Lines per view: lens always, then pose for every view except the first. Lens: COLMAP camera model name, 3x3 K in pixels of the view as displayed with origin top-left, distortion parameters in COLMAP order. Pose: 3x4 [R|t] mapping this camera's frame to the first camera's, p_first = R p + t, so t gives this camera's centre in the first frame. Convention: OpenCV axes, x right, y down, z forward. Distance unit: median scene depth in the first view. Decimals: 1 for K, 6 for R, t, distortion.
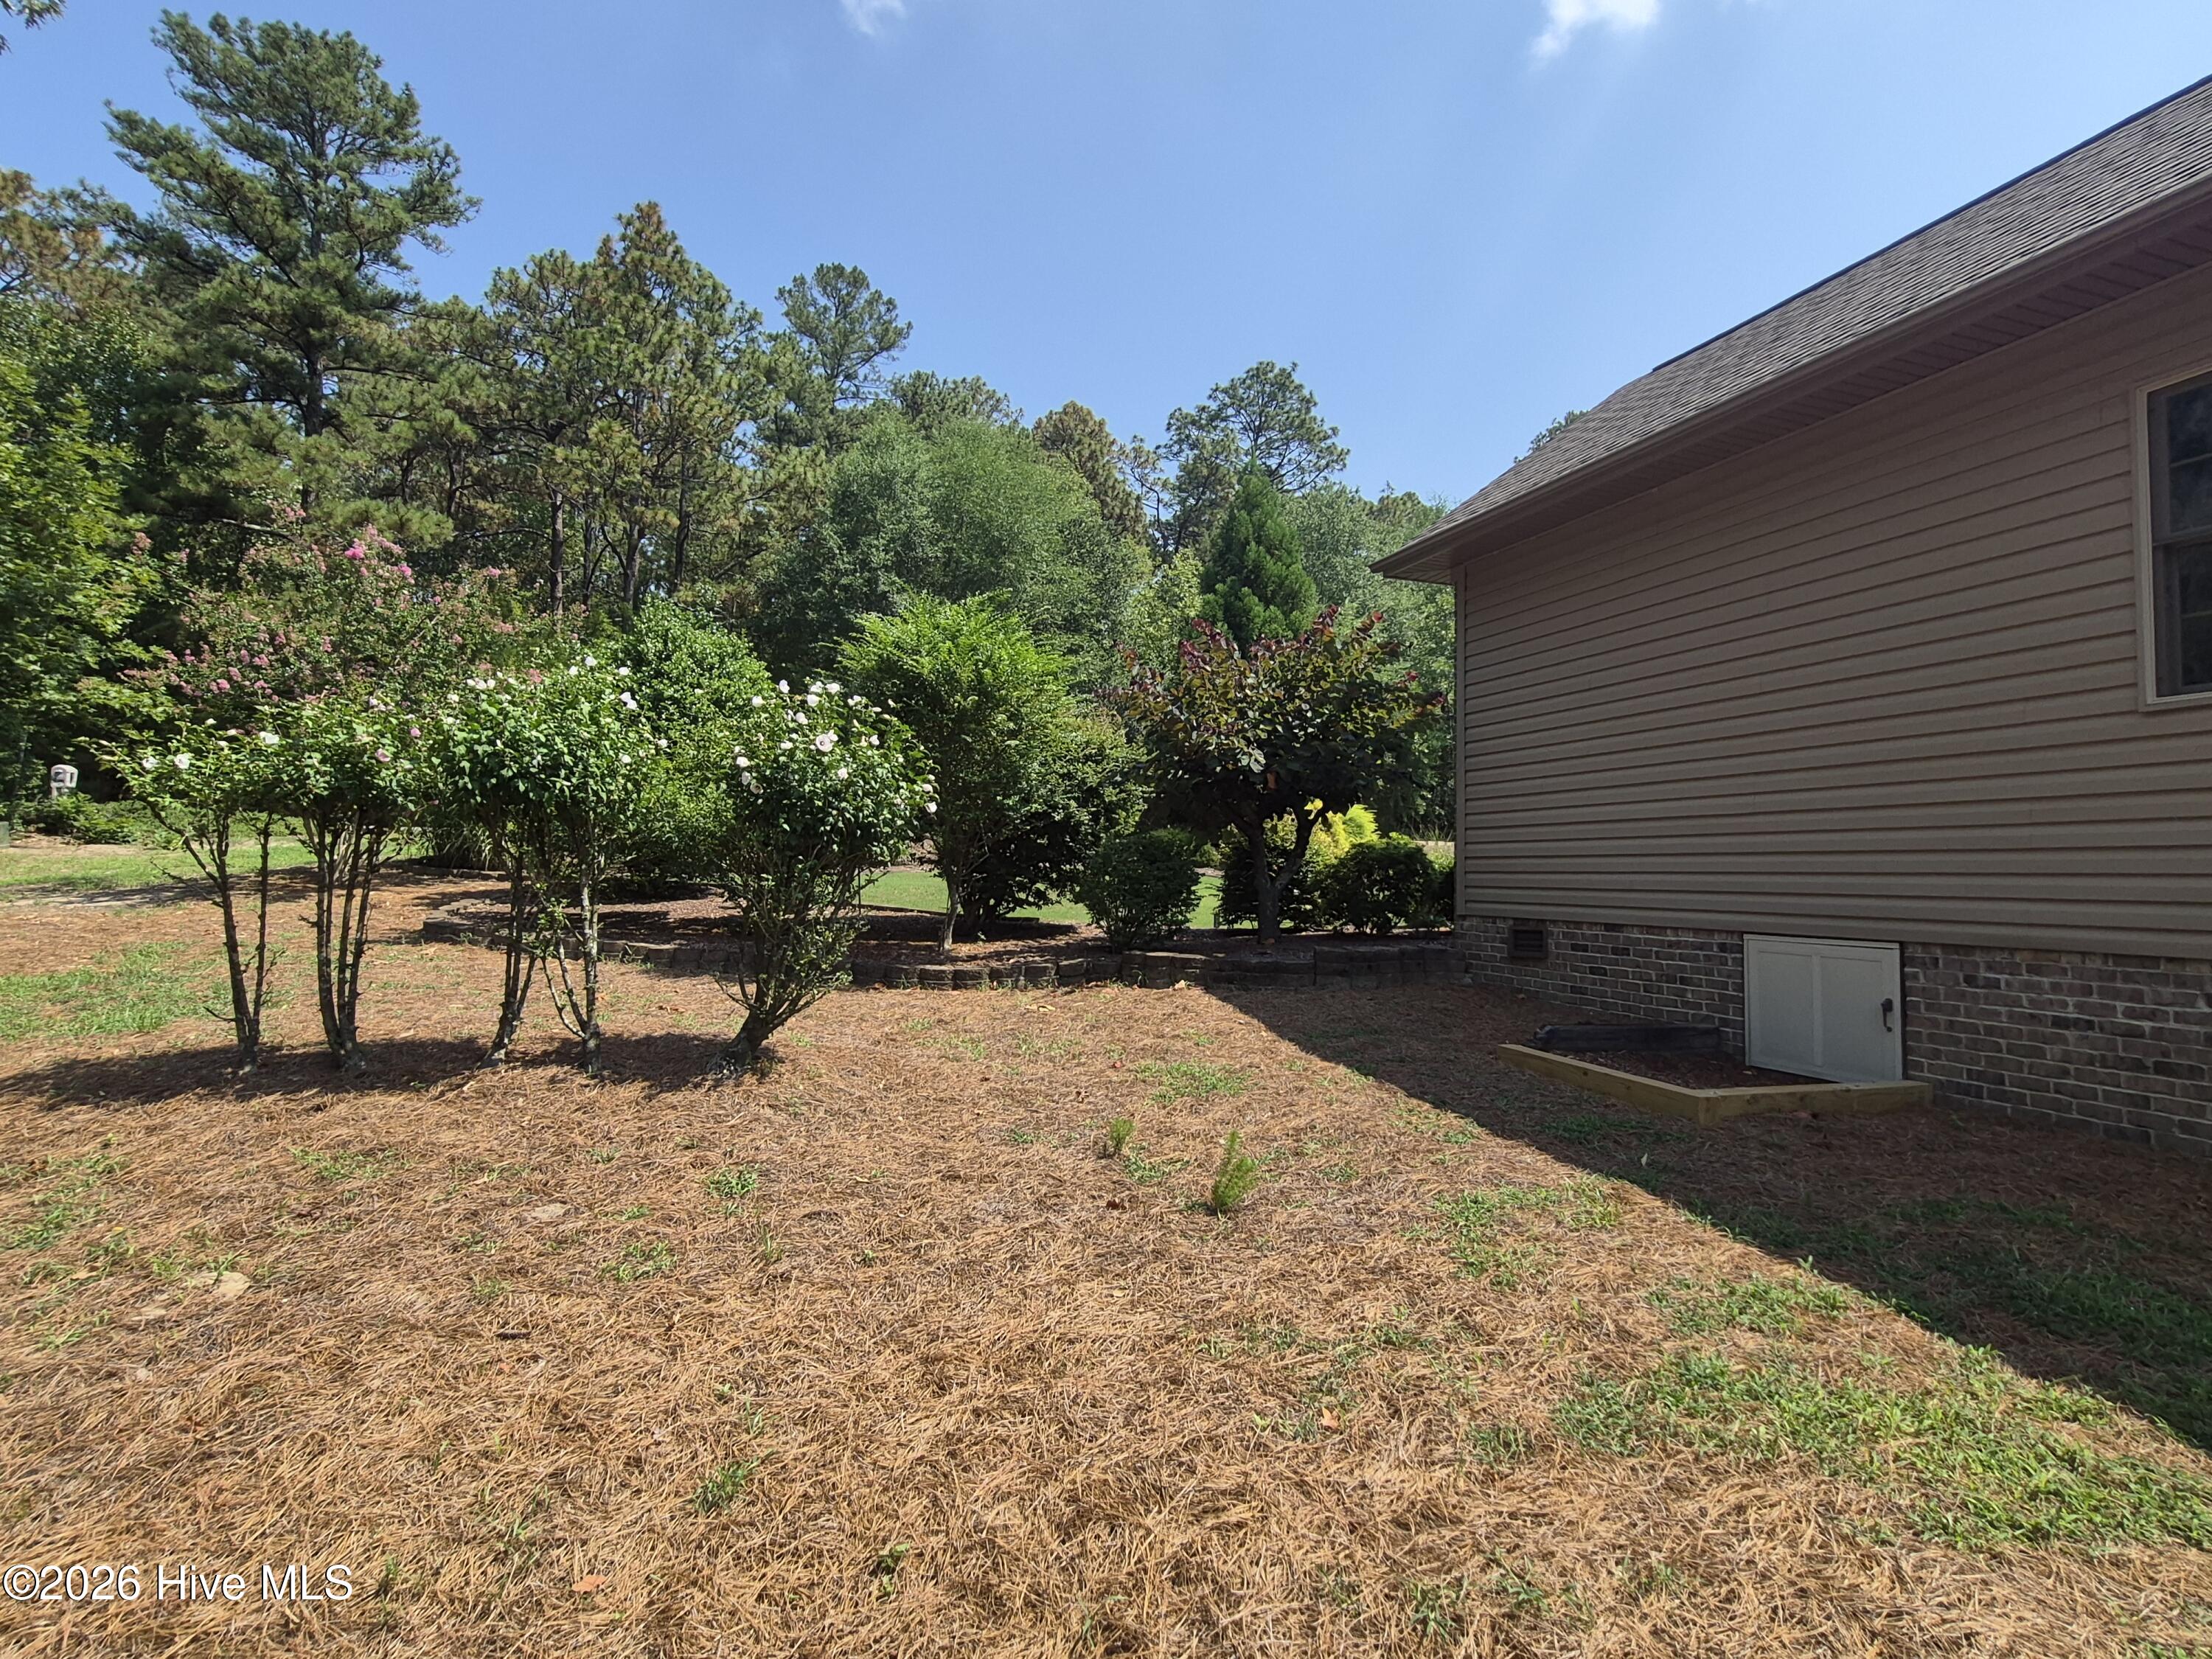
lens RADIAL K [[1109.6, 0, 1128.9], [0, 1109.6, 809.2], [0, 0, 1]] dist [0.004000, 0.001811]
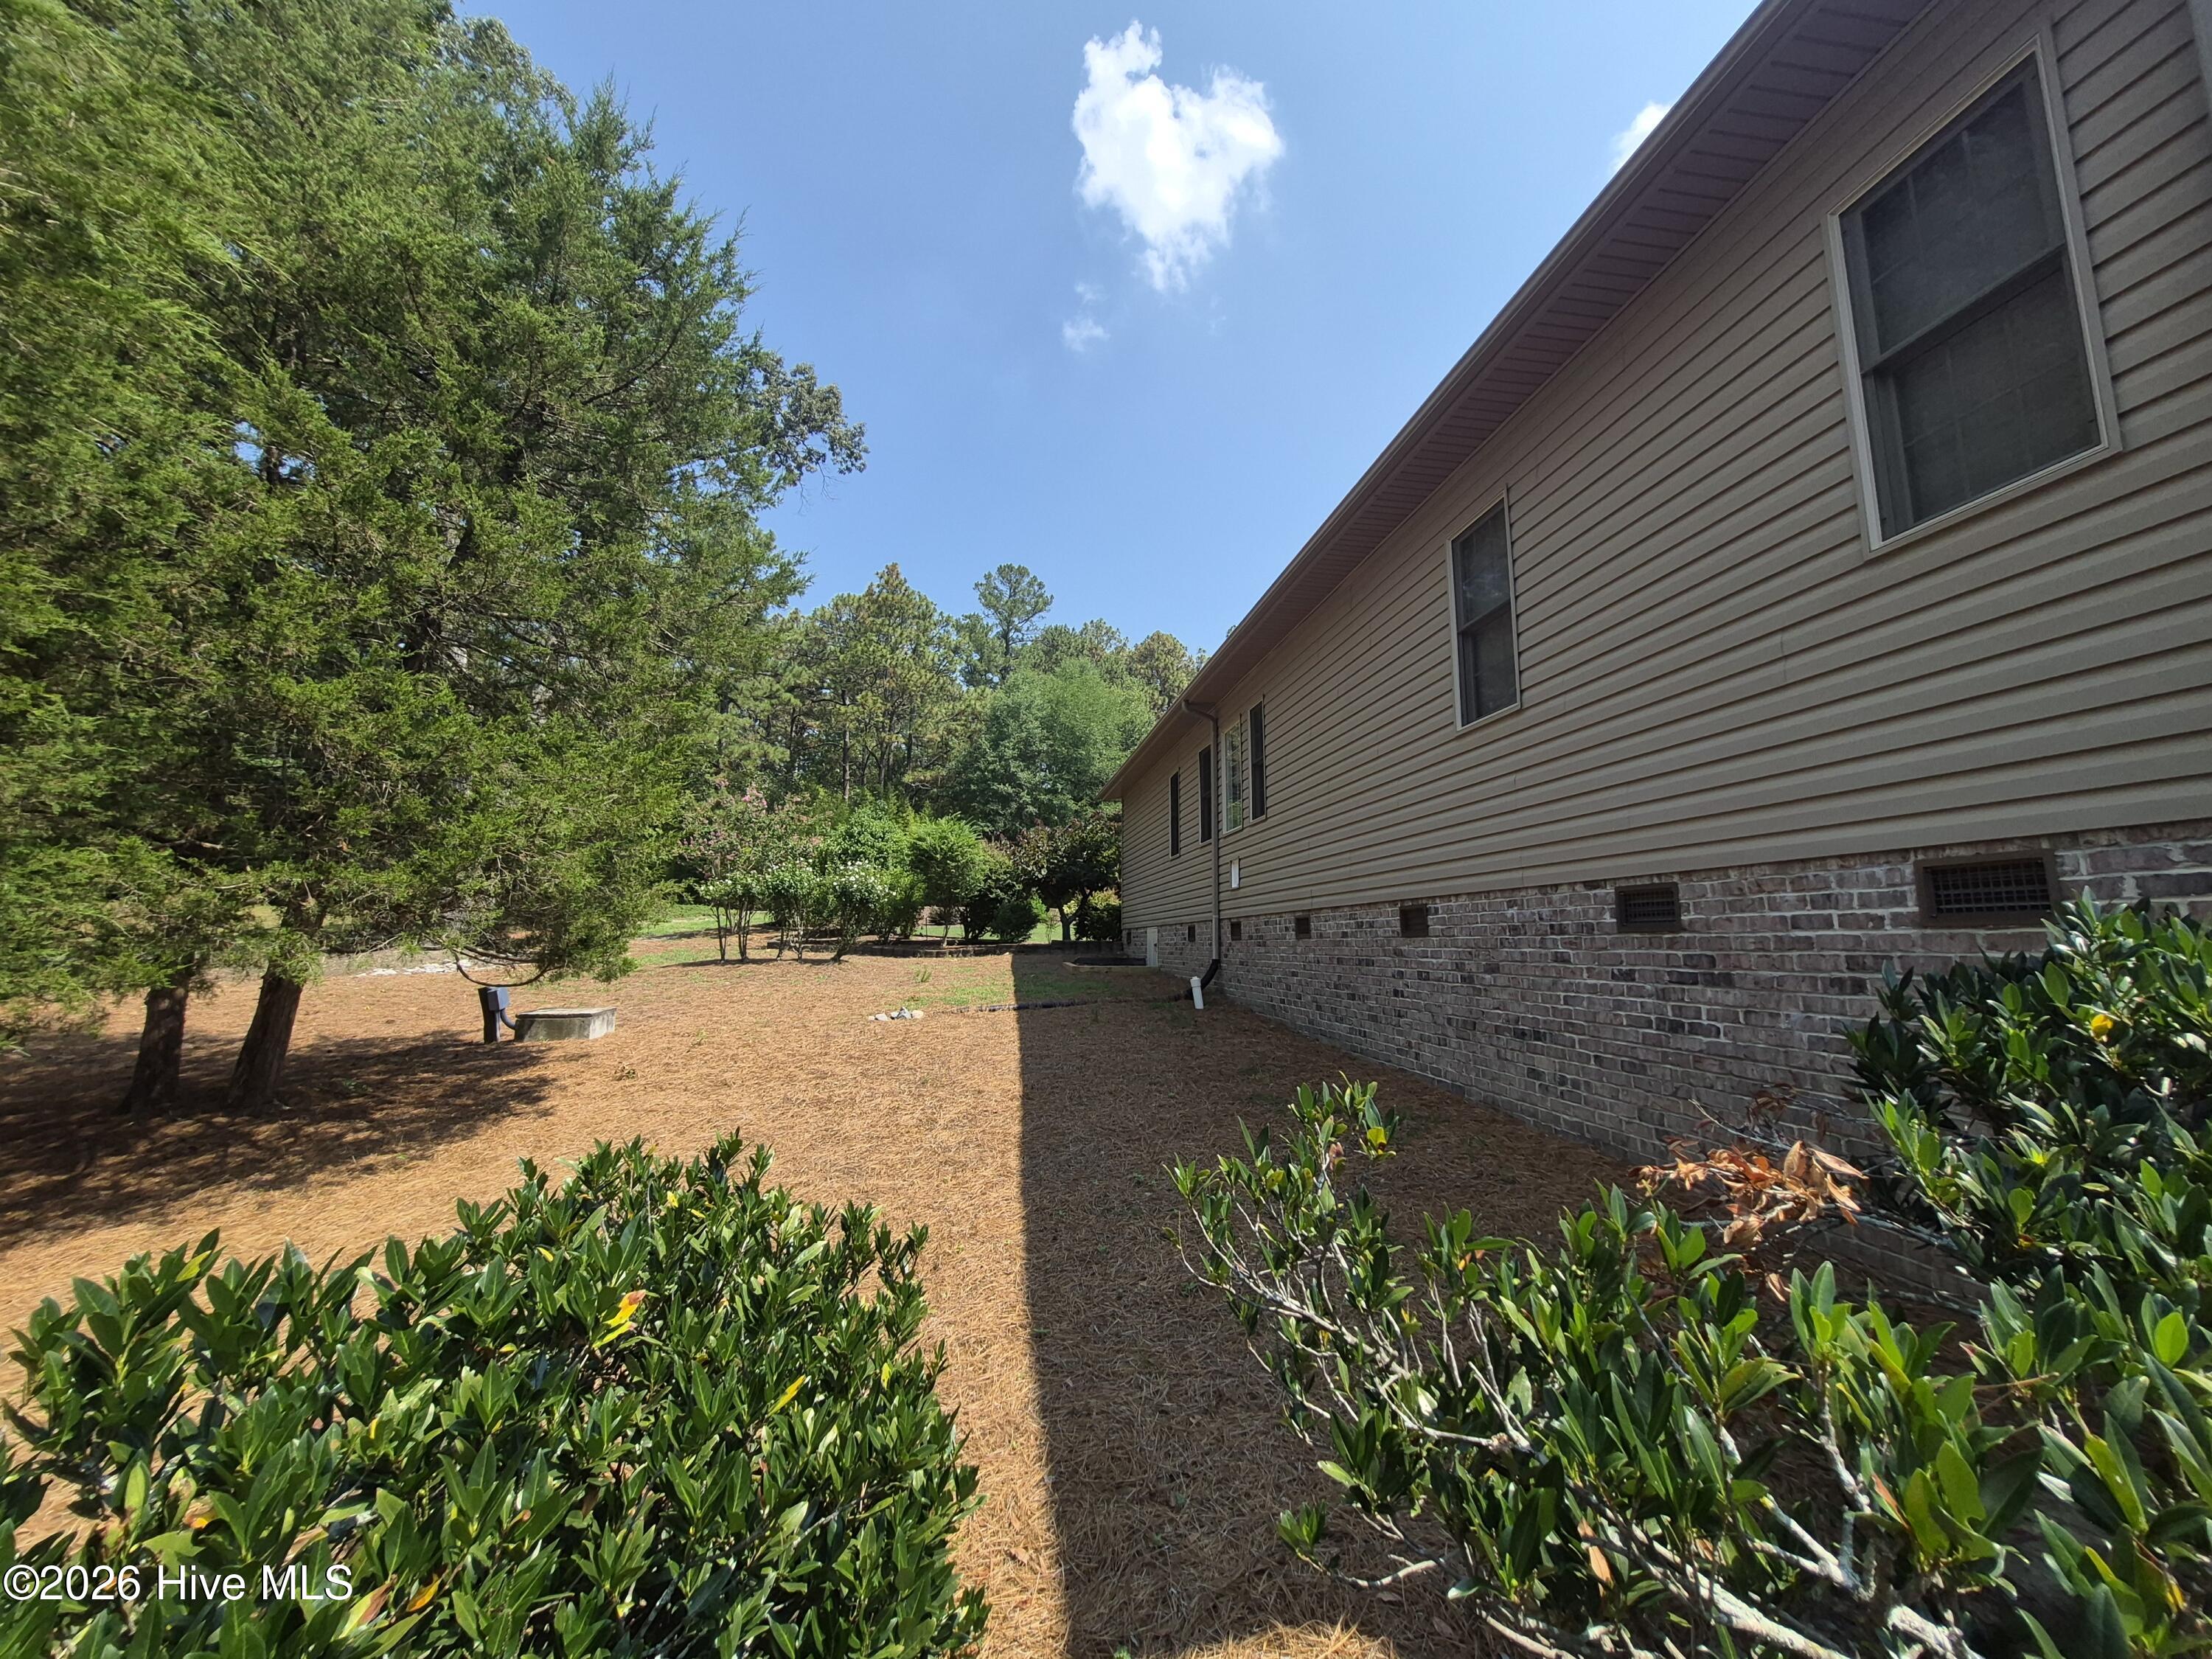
lens RADIAL K [[848.6, 0, 1145.7], [0, 848.6, 801.9], [0, 0, 1]] dist [-0.007809, -0.000041]
pose [[0.987230, -0.046577, -0.152340, 0.151197], [0.030125, 0.993632, -0.108573, 0.003427], [0.156427, 0.102598, 0.982346, -0.227646]]
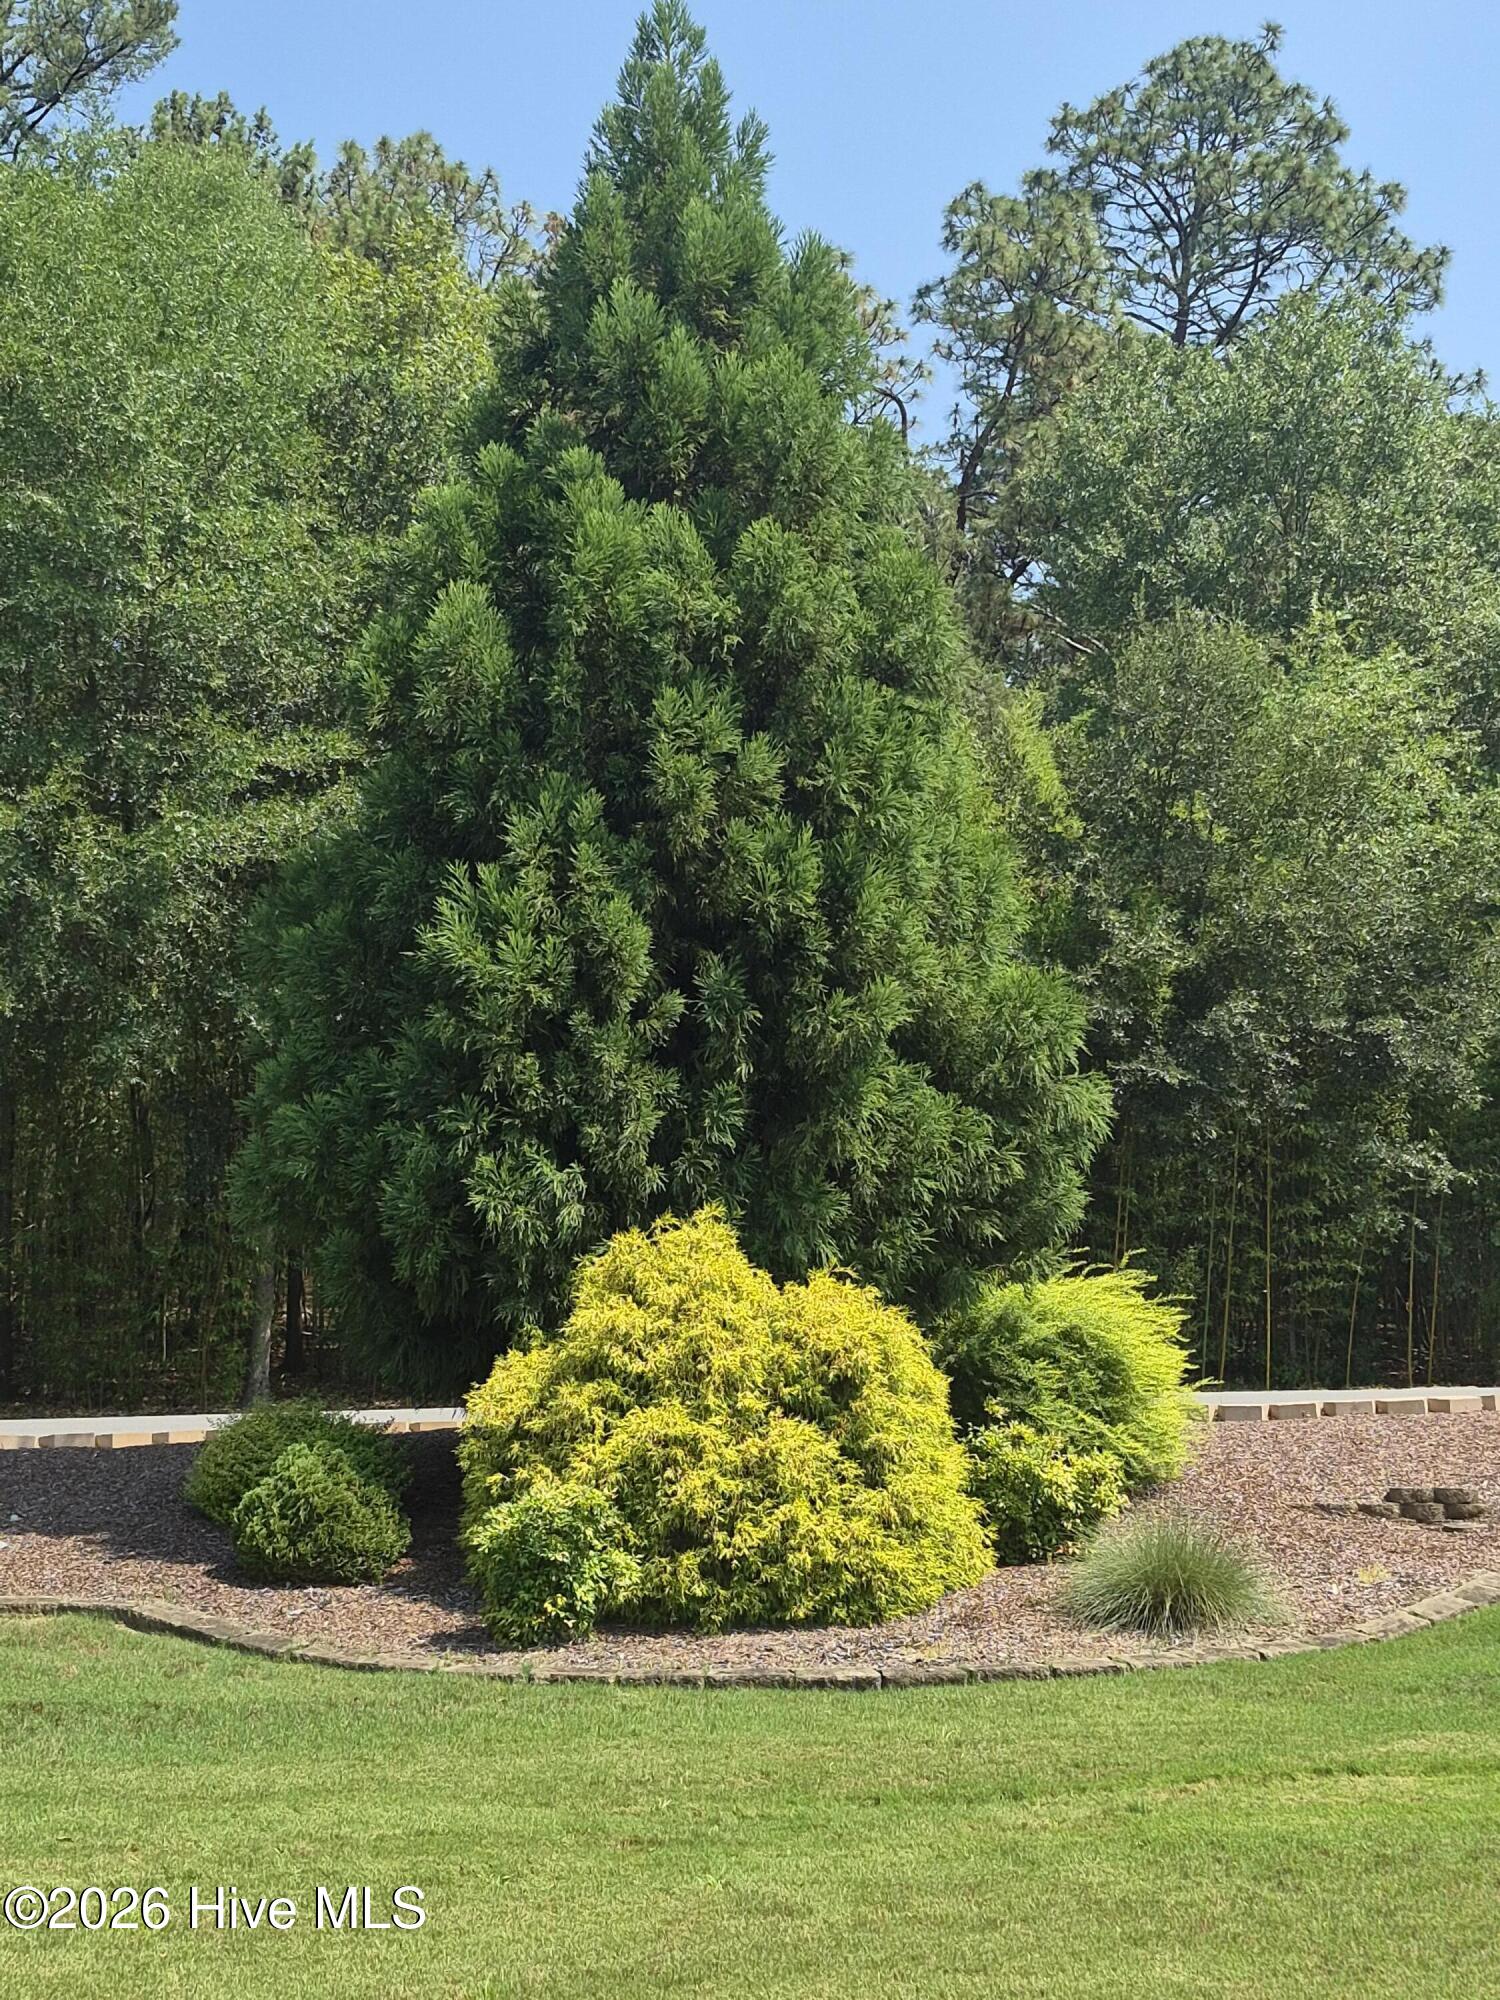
lens RADIAL K [[2521.4, 0, 803.7], [0, 2521.4, 984.9], [0, 0, 1]] dist [0.102970, 0.000000]
pose [[0.990464, -0.044924, -0.130238, 0.144699], [0.031524, 0.994163, -0.103183, -0.008713], [0.134113, 0.098093, 0.986099, 0.279413]]
